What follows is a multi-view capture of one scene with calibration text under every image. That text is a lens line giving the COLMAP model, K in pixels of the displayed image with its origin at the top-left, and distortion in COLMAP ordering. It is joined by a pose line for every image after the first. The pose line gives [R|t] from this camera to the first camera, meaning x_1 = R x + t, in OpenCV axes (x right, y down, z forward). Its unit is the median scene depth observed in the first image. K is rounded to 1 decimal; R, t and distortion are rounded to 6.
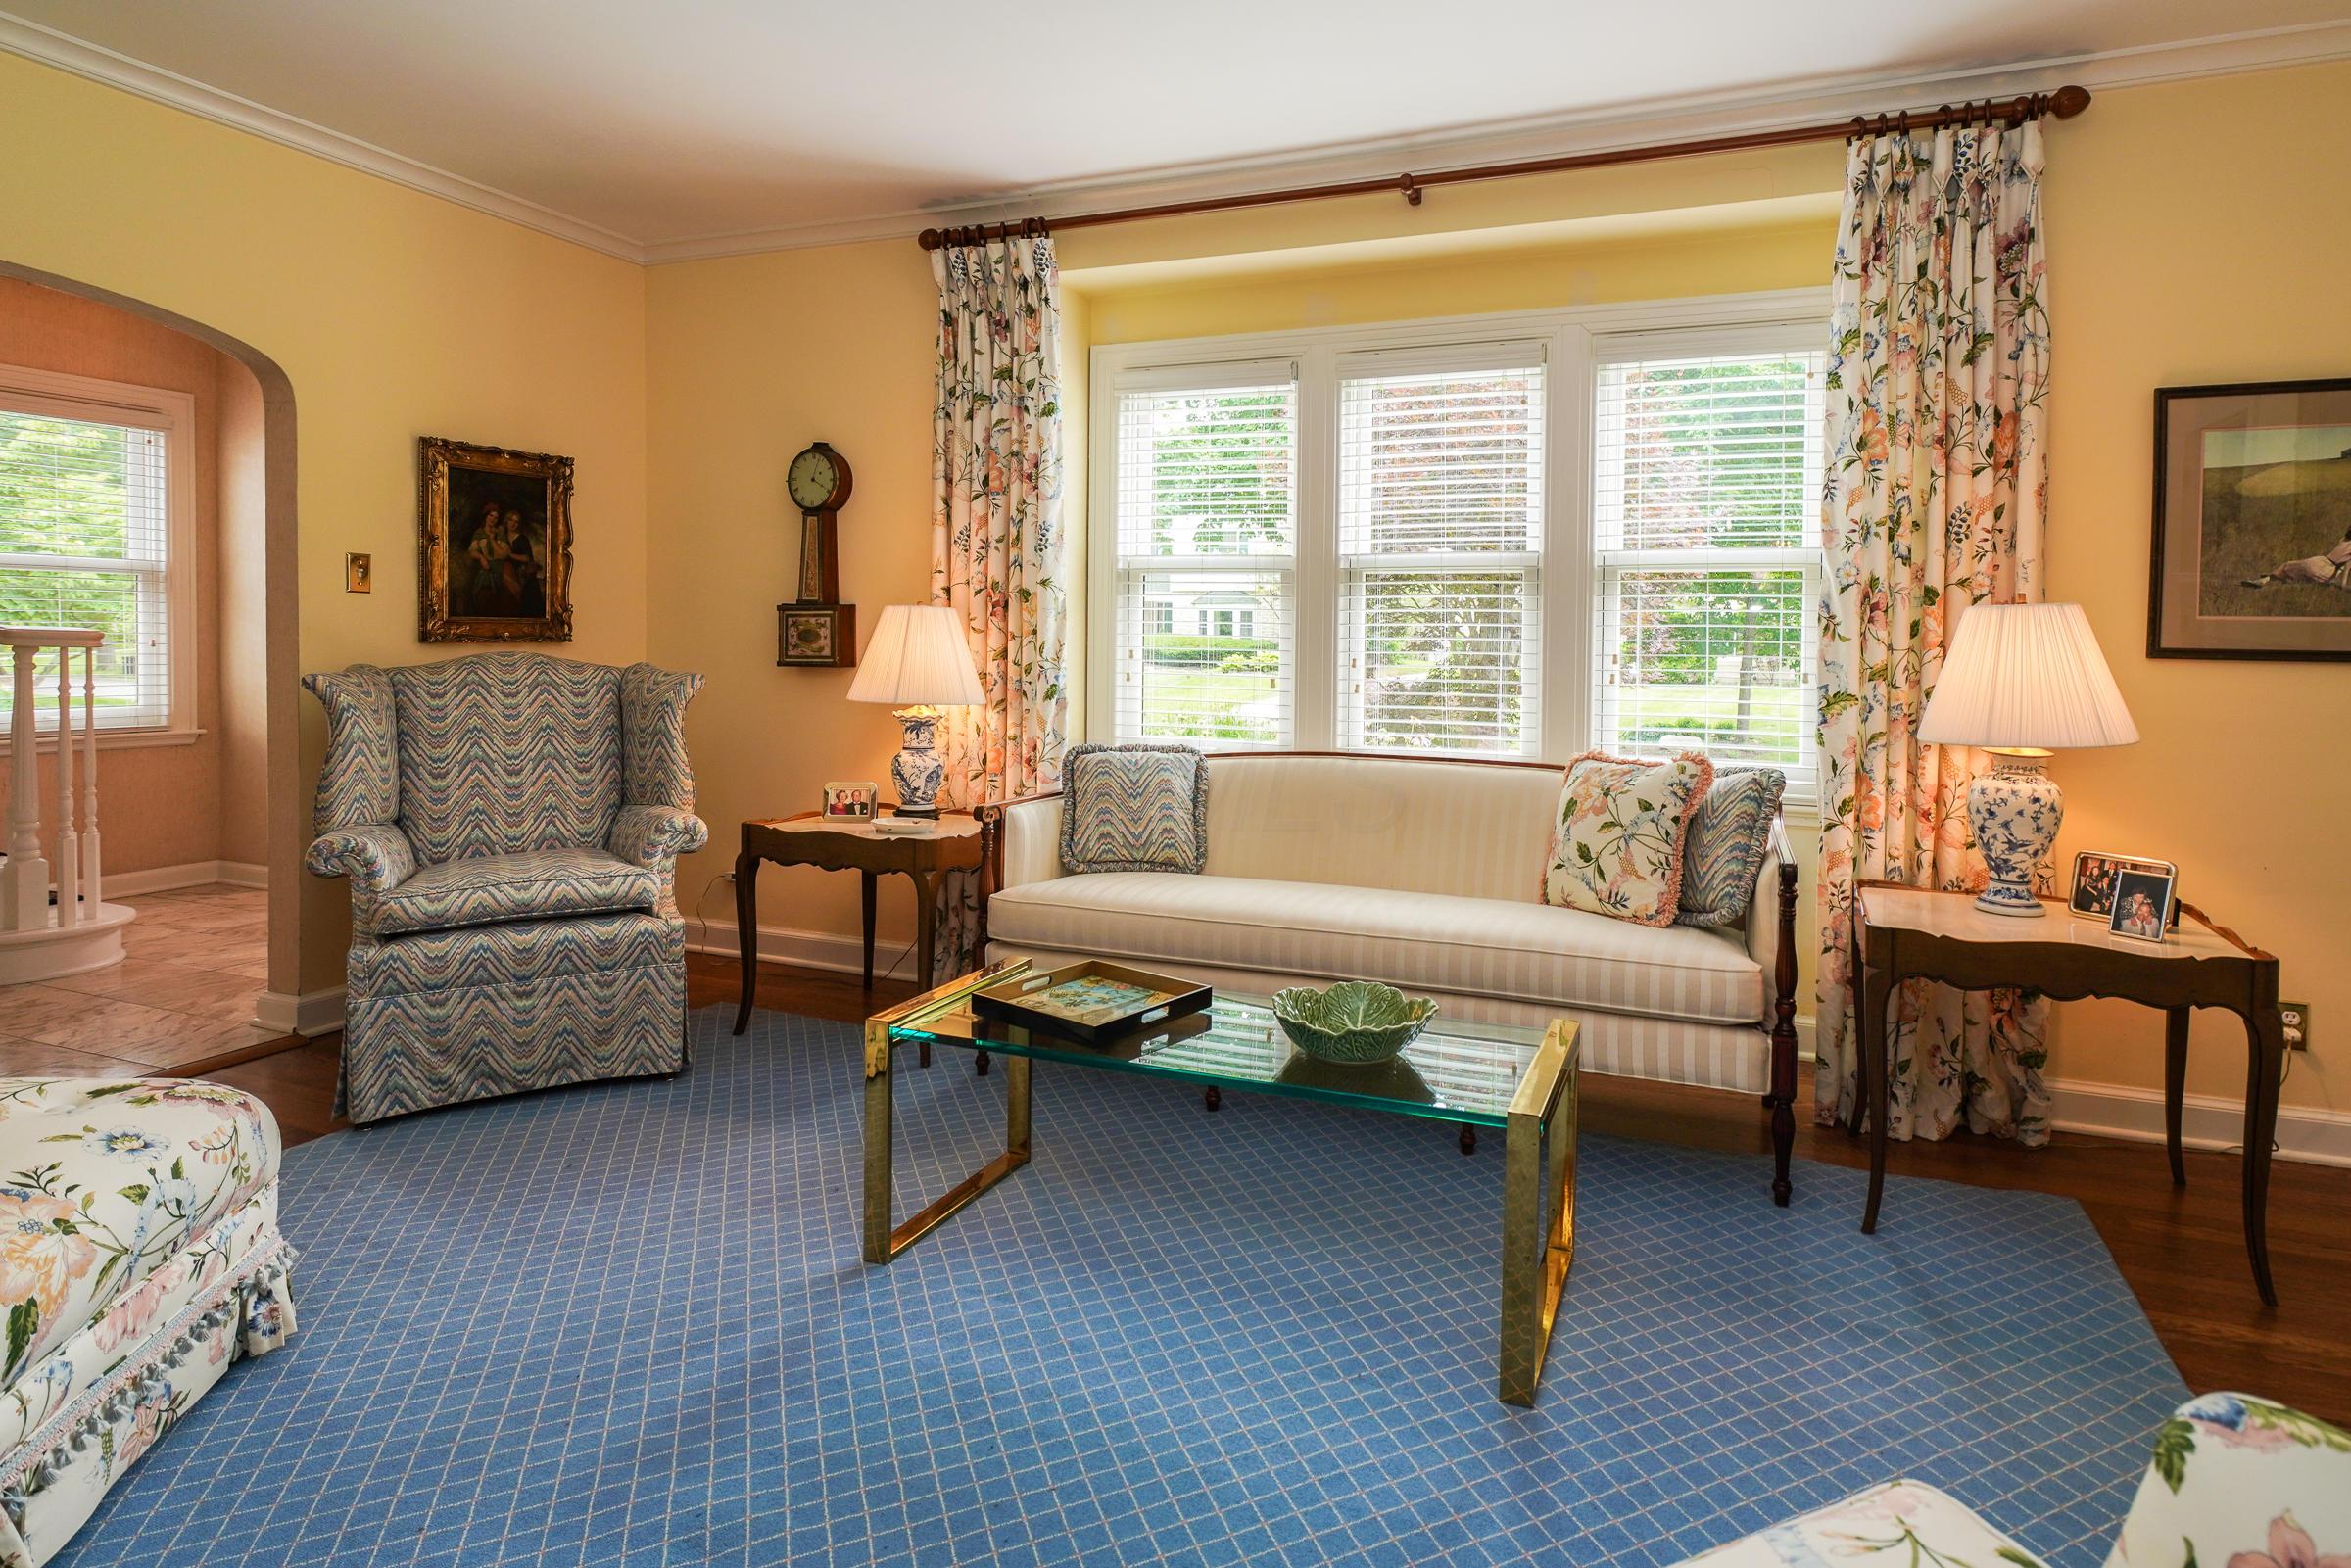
lens RADIAL K [[1181.3, 0, 1151.2], [0, 1181.3, 649.4], [0, 0, 1]] dist [0.003508, -0.000155]
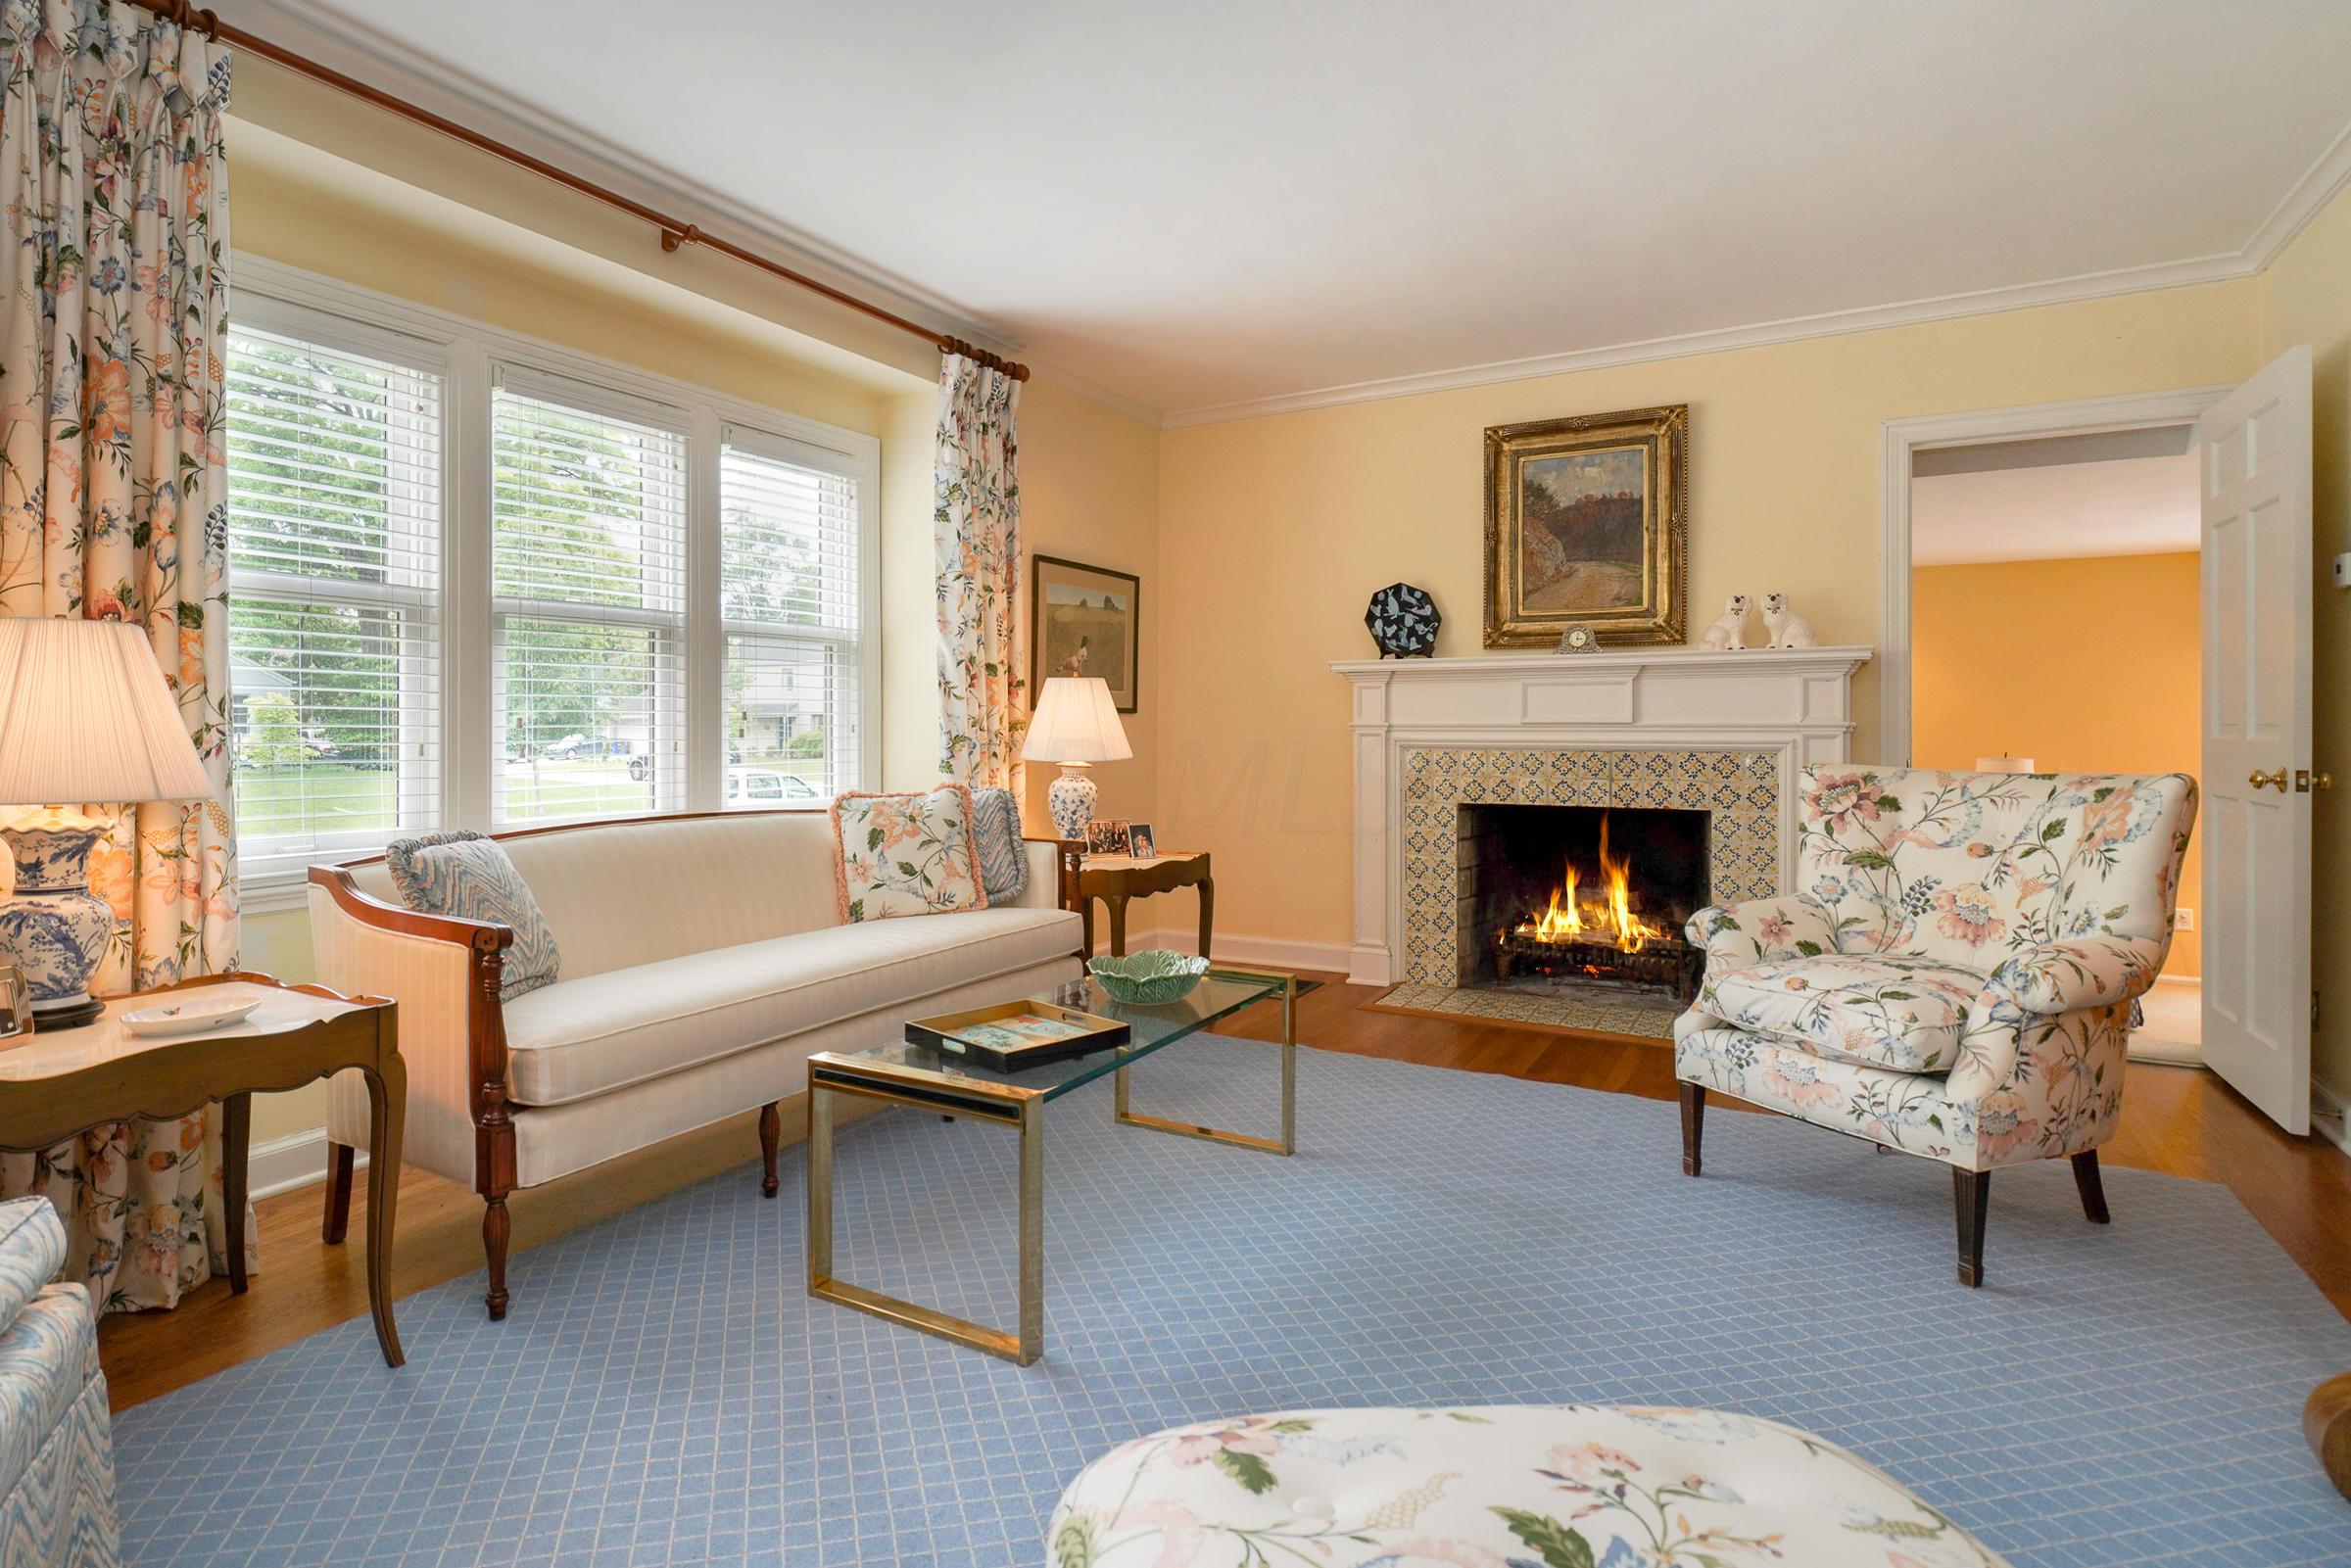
lens RADIAL K [[1181.3, 0, 1149.3], [0, 1181.3, 713.6], [0, 0, 1]] dist [0.003508, -0.000155]
pose [[0.180390, 0.001968, 0.983593, -0.783075], [0.025415, 0.999655, -0.006662, 0.025048], [-0.983267, 0.026199, 0.180278, 0.524701]]
